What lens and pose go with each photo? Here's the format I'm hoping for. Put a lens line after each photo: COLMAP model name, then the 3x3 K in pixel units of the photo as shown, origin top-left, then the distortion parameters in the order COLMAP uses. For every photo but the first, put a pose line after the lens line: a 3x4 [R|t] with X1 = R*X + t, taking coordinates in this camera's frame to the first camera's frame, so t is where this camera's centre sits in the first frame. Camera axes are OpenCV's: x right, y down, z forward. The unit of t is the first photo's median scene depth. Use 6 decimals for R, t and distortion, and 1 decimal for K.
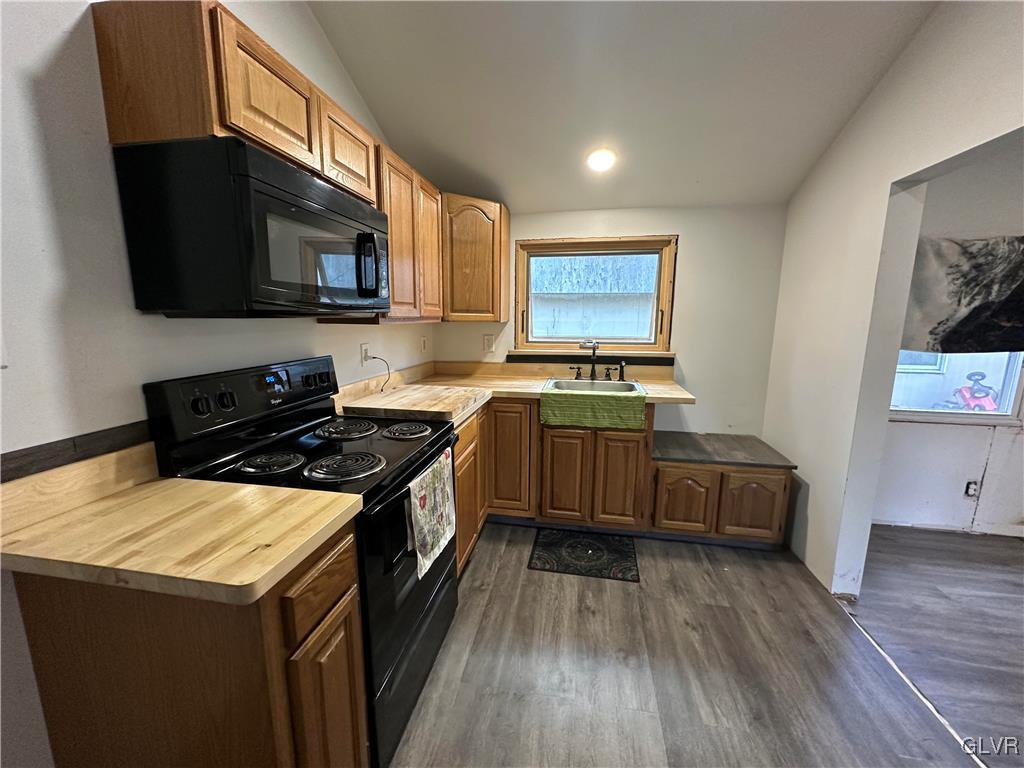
lens RADIAL K [[405.5, 0, 509.1], [0, 405.5, 384.2], [0, 0, 1]] dist [0.001768, 0.000097]
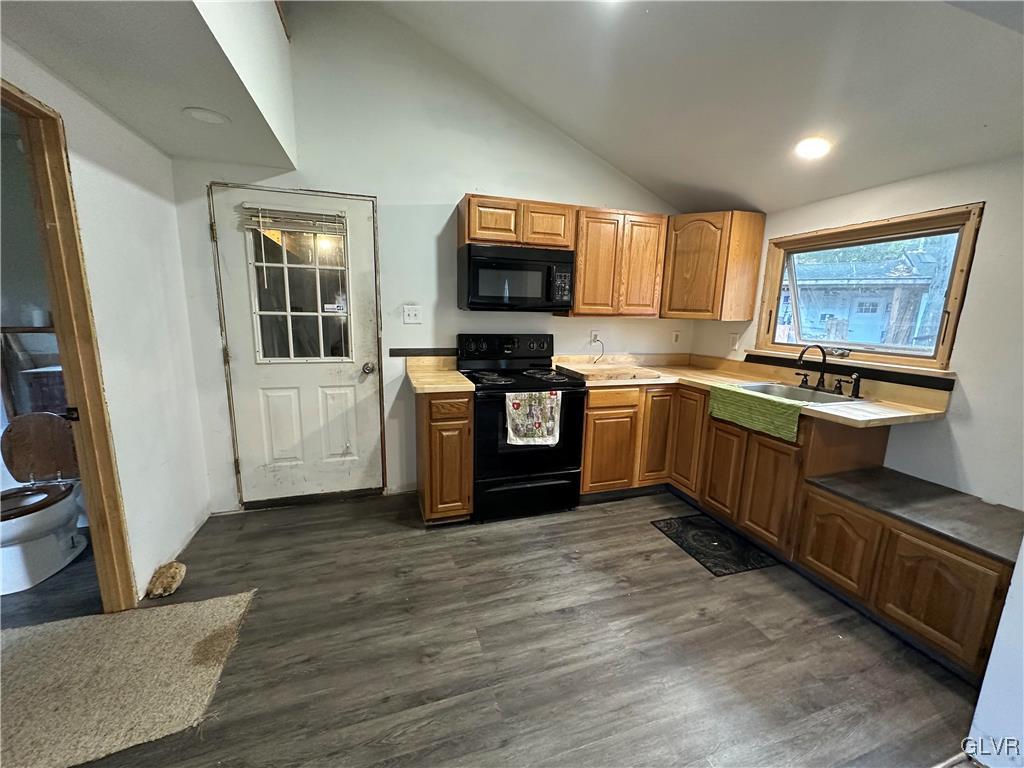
lens RADIAL K [[405.5, 0, 514.8], [0, 405.5, 383.6], [0, 0, 1]] dist [0.001768, 0.000097]
pose [[0.479571, 0.163152, -0.862203, 0.742494], [-0.165340, 0.981765, 0.093812, 0.000935], [0.861786, 0.097567, 0.497801, 0.006652]]
